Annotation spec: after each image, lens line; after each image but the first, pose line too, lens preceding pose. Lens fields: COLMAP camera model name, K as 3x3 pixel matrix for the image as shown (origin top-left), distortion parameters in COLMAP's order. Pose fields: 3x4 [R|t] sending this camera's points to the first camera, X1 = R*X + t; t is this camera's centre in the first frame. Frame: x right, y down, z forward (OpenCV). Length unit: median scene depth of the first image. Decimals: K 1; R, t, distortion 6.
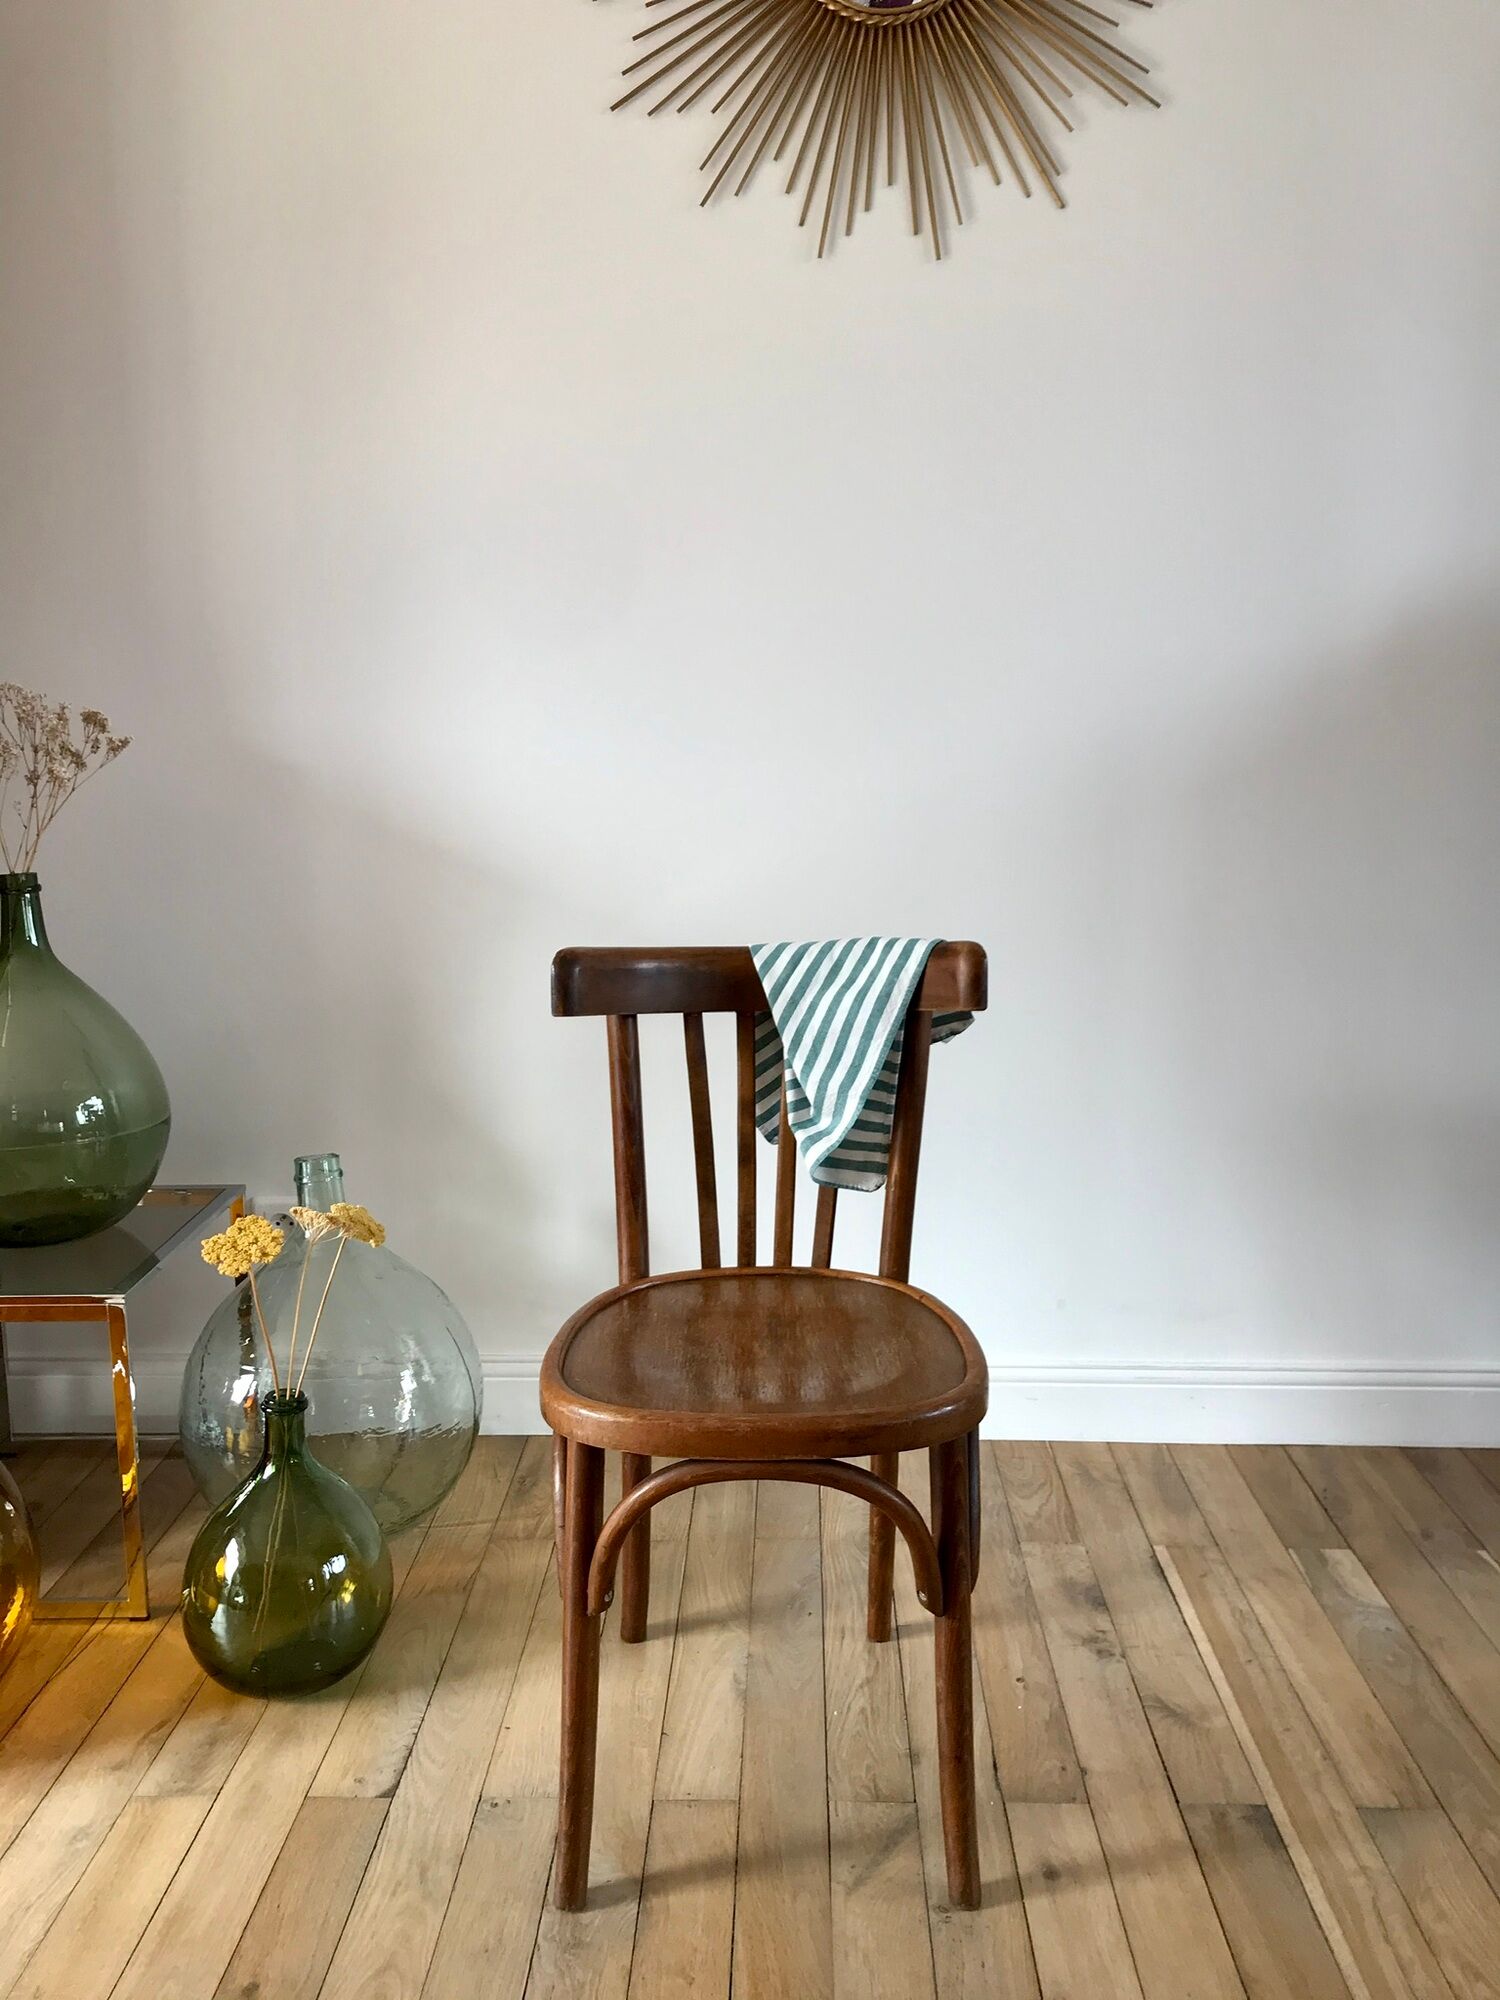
lens RADIAL K [[1628.7, 0, 752.6], [0, 1628.7, 990.0], [0, 0, 1]] dist [0.042471, -0.049758]
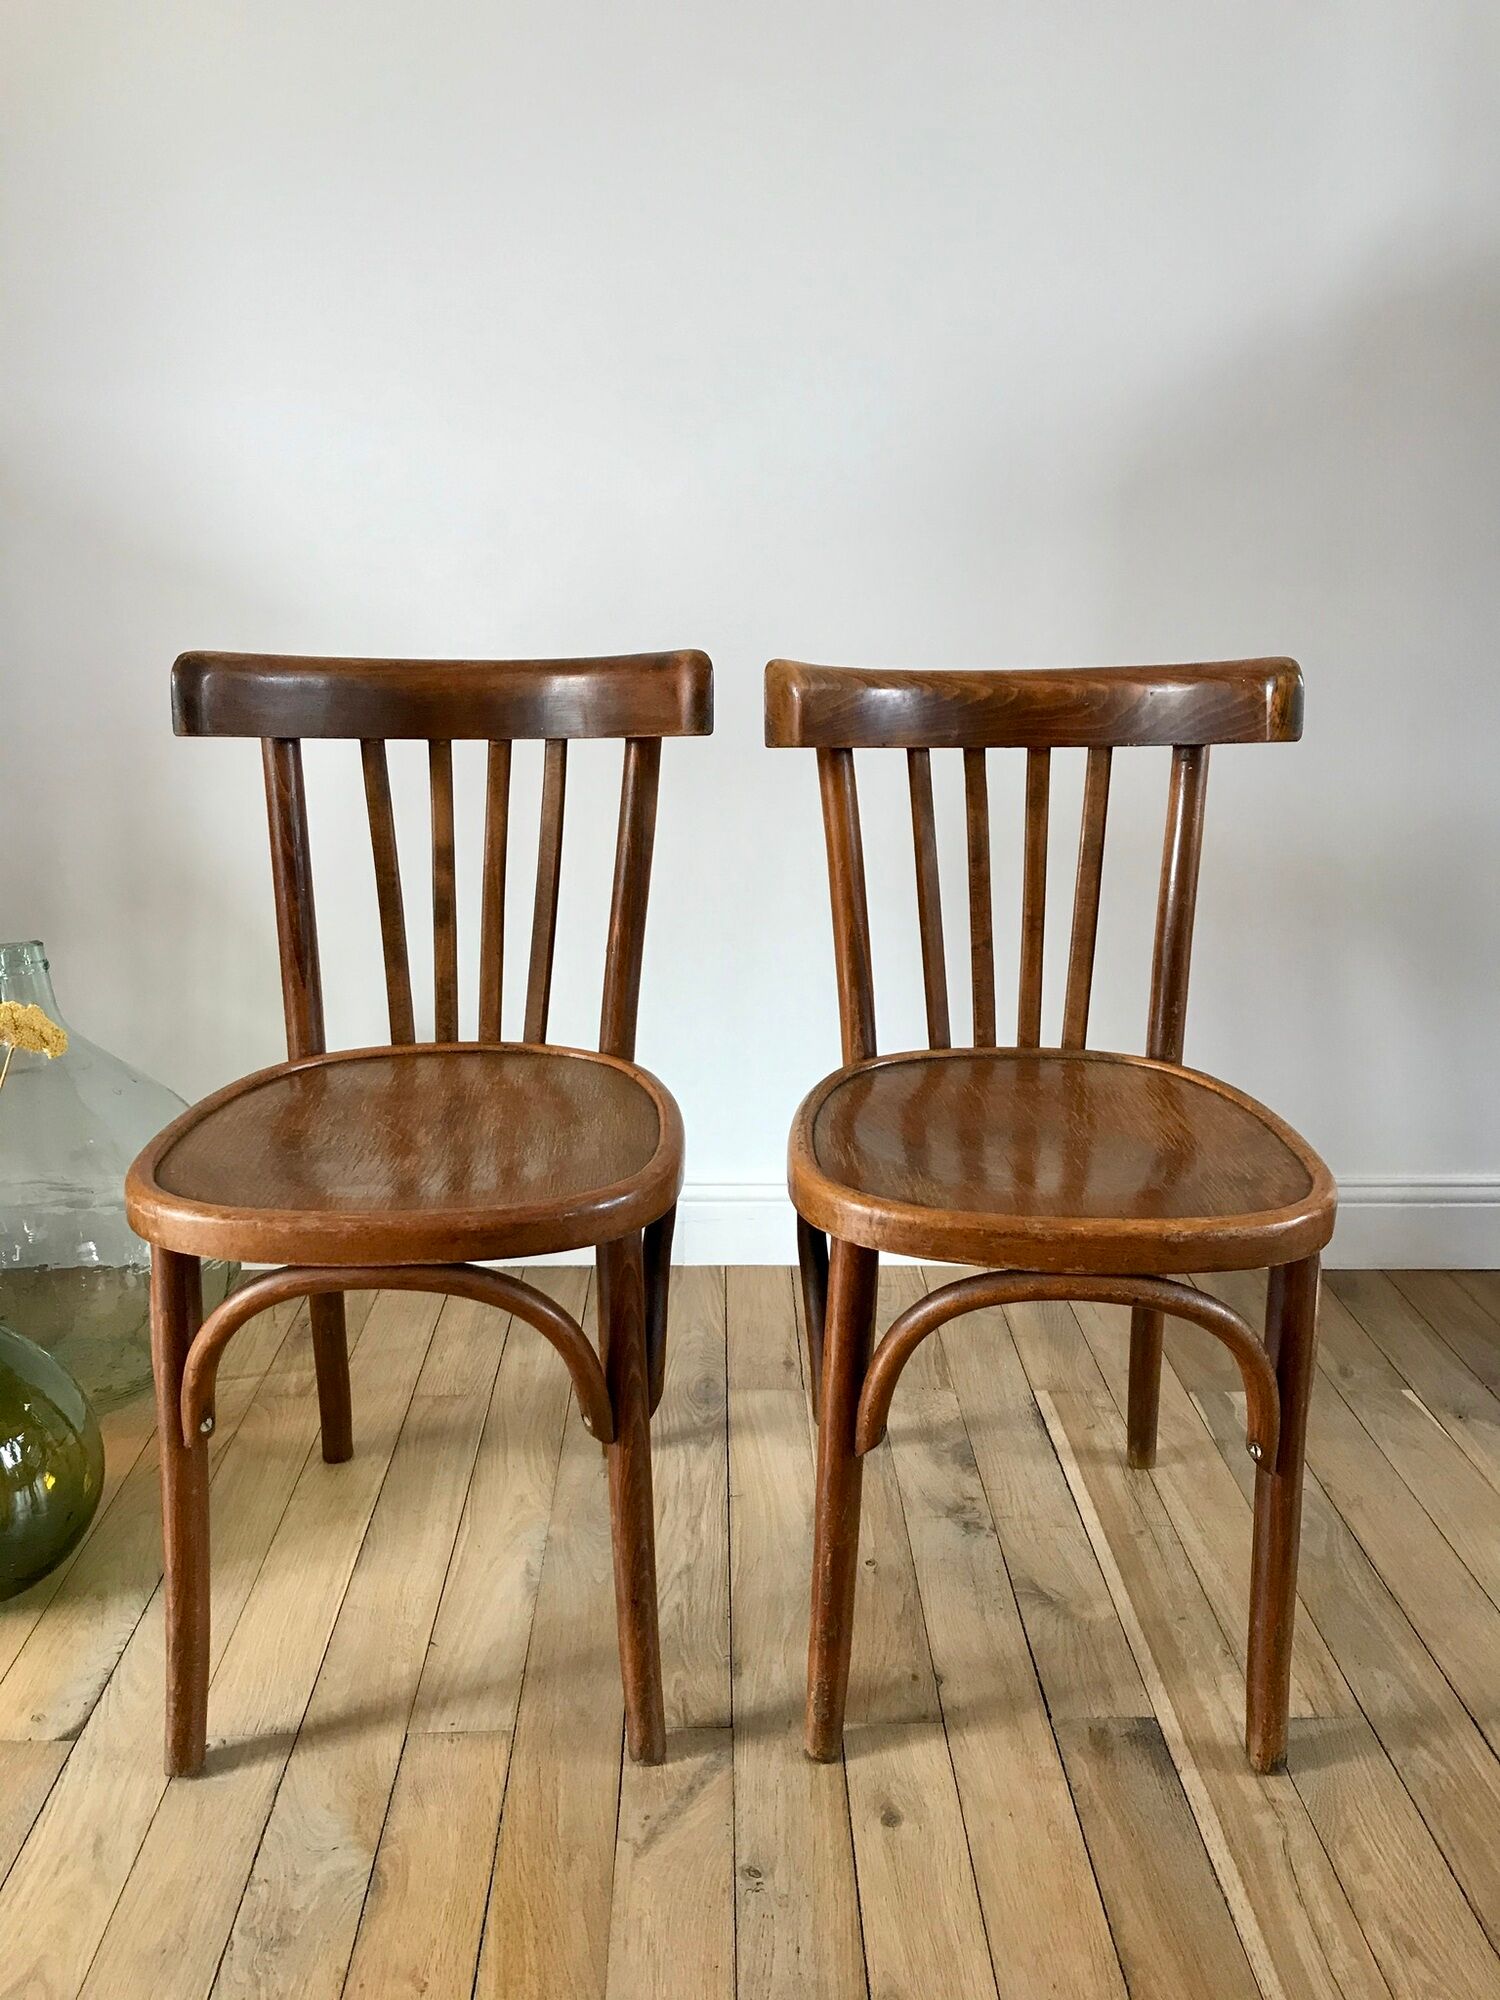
lens RADIAL K [[1628.7, 0, 756.6], [0, 1628.7, 983.3], [0, 0, 1]] dist [0.042471, -0.049758]
pose [[0.998493, -0.003417, 0.054777, 0.060594], [-0.003118, 0.992916, 0.118781, 0.028346], [-0.054795, -0.118772, 0.991408, 0.210250]]
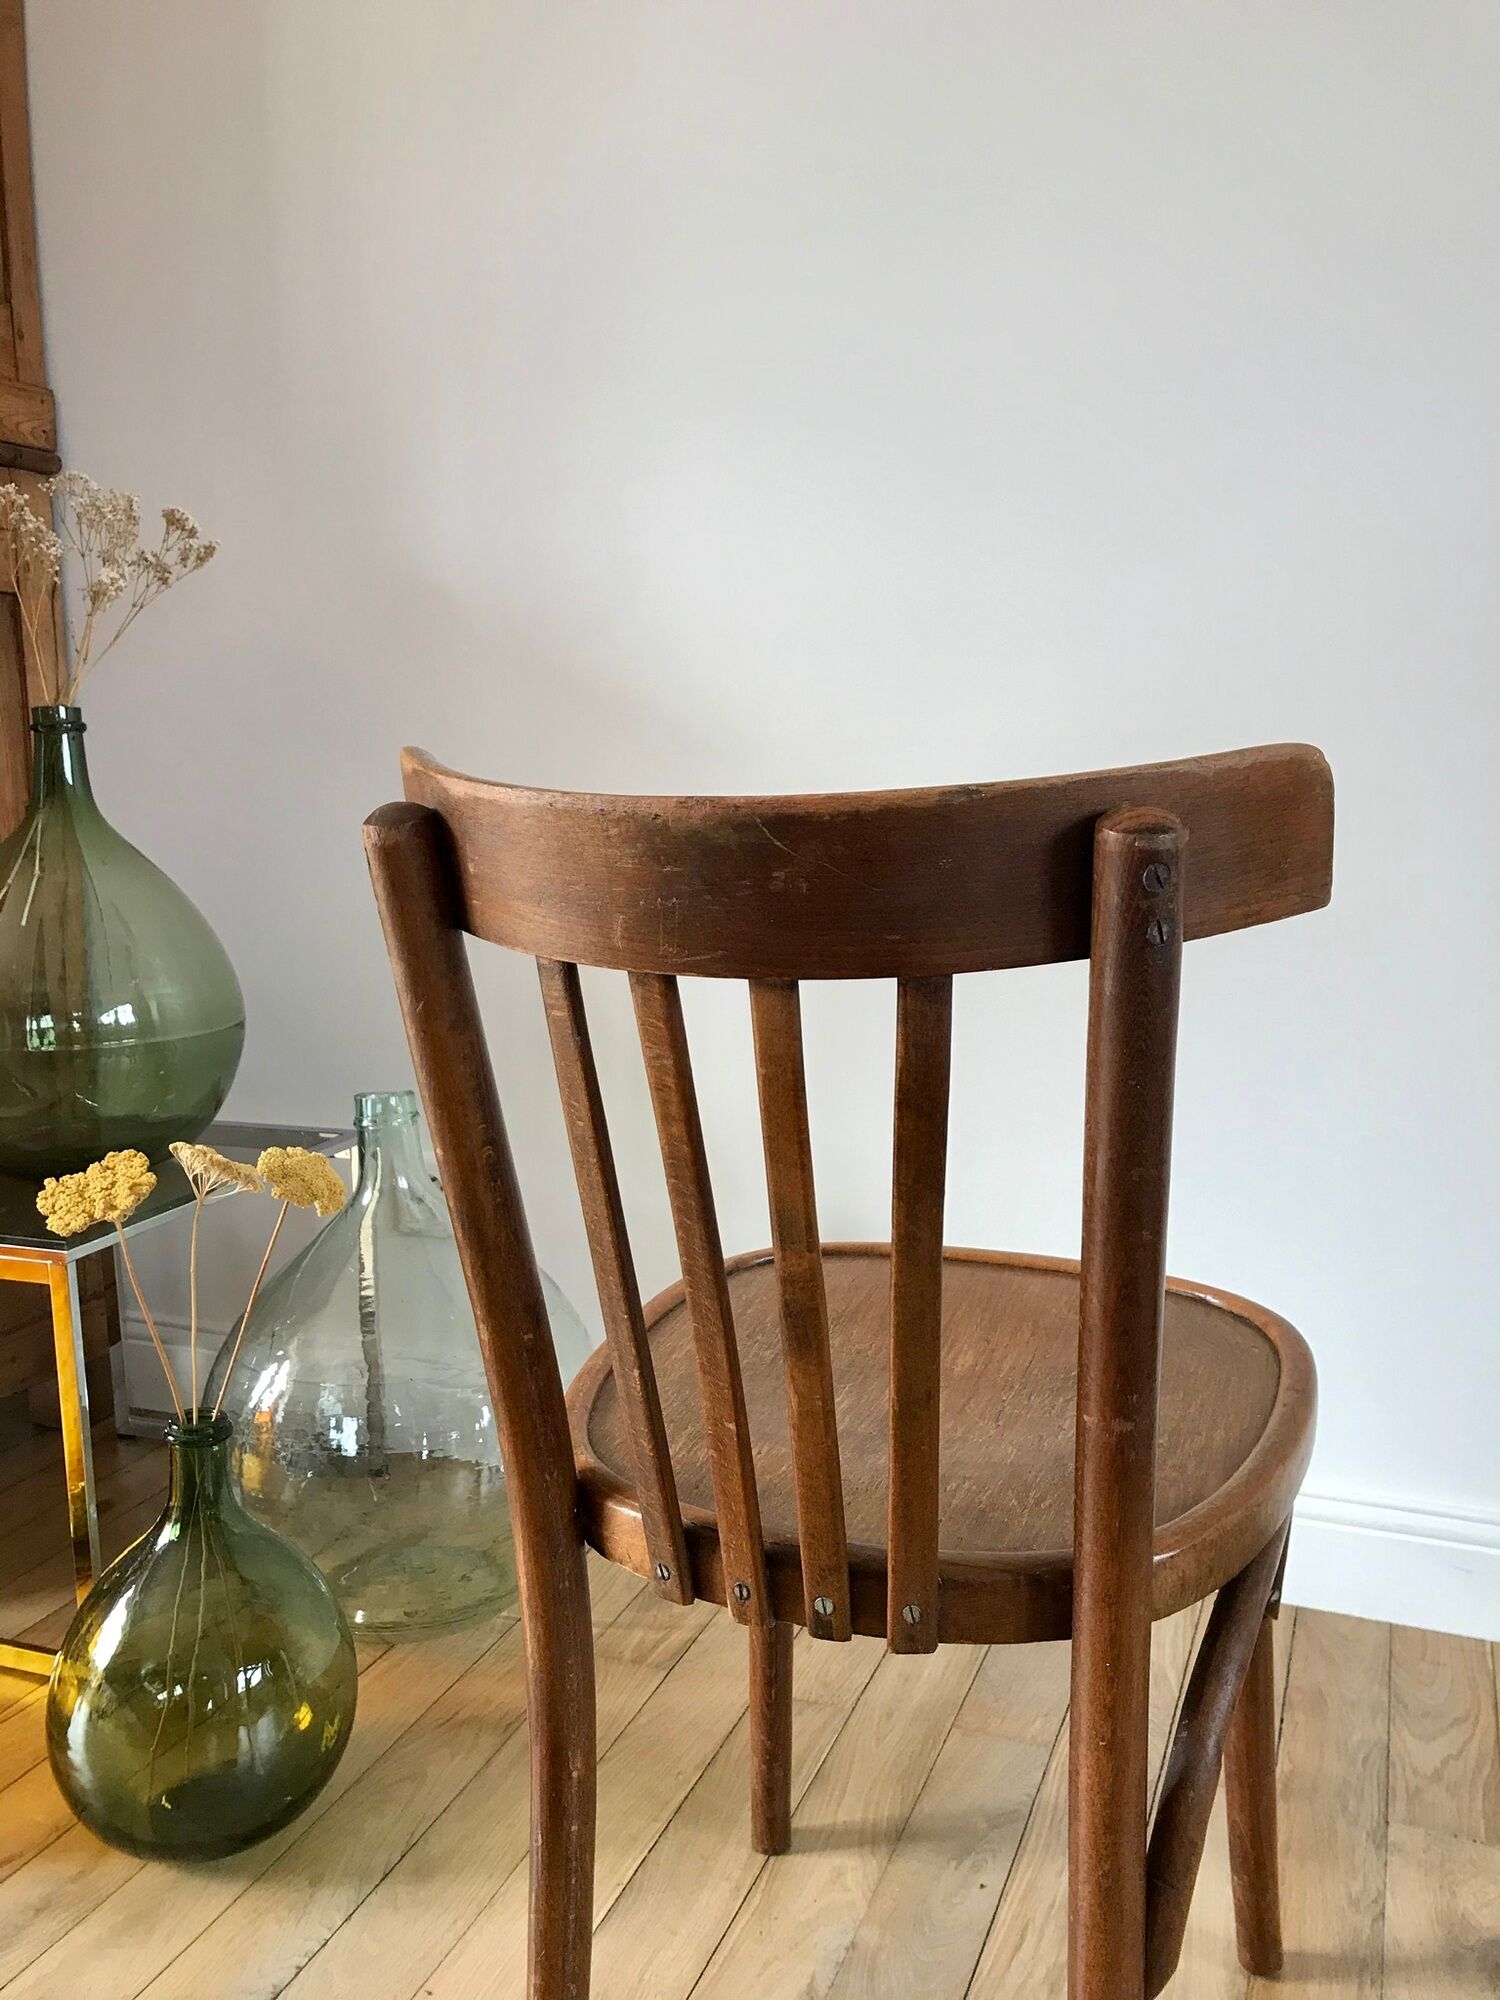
lens RADIAL K [[1628.7, 0, 761.3], [0, 1628.7, 989.7], [0, 0, 1]] dist [0.042471, -0.049758]
pose [[0.939966, 0.041042, -0.338791, 0.161740], [-0.044955, 0.998982, -0.003706, 0.058688], [0.338294, 0.018714, 0.940854, 0.422016]]
